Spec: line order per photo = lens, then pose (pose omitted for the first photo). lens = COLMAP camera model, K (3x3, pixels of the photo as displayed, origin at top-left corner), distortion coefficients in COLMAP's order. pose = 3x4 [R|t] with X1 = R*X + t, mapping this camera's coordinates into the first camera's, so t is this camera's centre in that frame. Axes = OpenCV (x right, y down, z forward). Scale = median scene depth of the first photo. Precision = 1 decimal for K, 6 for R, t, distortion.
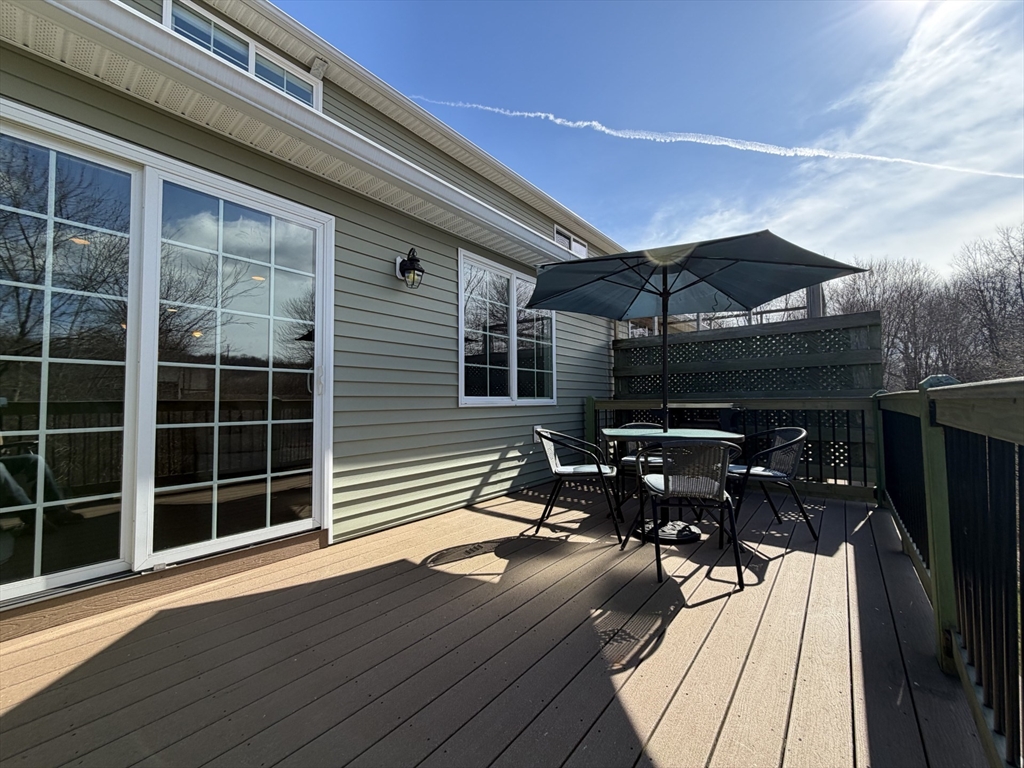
lens RADIAL K [[406.1, 0, 513.5], [0, 406.1, 386.3], [0, 0, 1]] dist [0.000306, -0.000451]
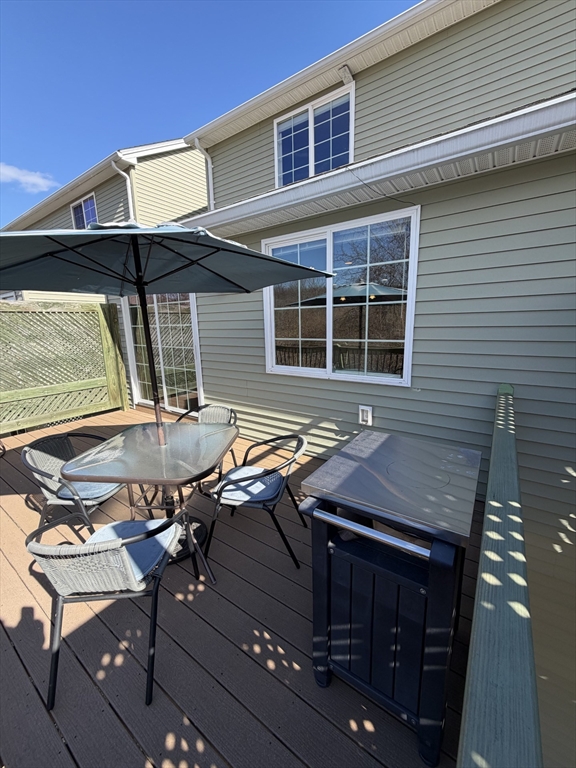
lens RADIAL K [[304.6, 0, 289.2], [0, 304.6, 382.4], [0, 0, 1]] dist [0.000306, -0.000451]
pose [[0.069367, 0.199764, -0.977385, 0.735750], [0.061062, 0.977058, 0.204031, -0.101179], [0.995721, -0.073834, 0.055578, 0.902401]]
